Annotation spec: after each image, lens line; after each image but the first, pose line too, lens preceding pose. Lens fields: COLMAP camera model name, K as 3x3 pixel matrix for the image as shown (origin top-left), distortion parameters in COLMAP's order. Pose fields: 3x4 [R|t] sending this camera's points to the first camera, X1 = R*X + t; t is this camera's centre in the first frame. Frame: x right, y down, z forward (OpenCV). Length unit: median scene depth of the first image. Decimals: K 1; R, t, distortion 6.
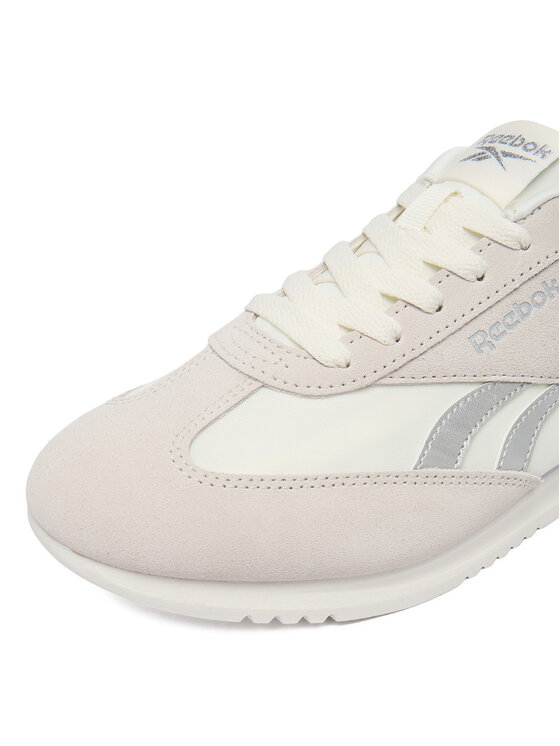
lens RADIAL K [[787.8, 0, 280.0], [0, 787.8, 373.0], [0, 0, 1]] dist [-0.050127, 0.000854]
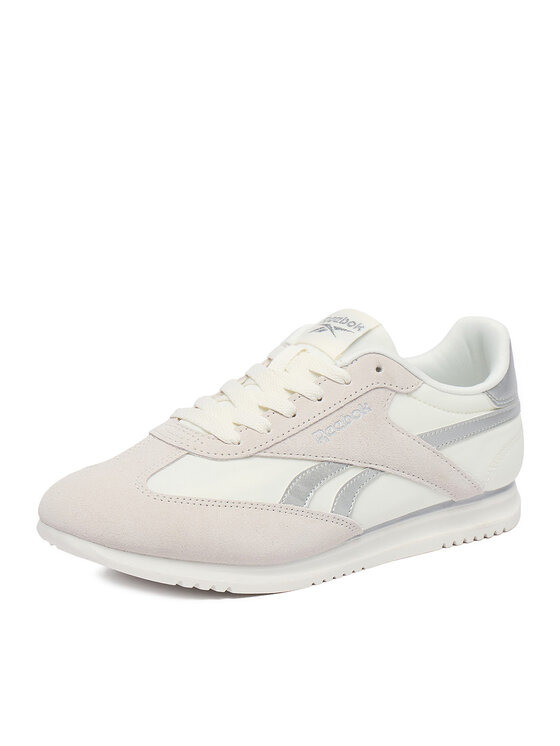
lens RADIAL K [[1776.0, 0, 280.0], [0, 1776.0, 373.0], [0, 0, 1]] dist [0.043271, 0.084393]
pose [[0.988552, 0.035500, 0.146646, -0.366080], [0.009487, 0.955379, -0.295231, 0.914990], [-0.150583, 0.293243, 0.944105, -2.478707]]
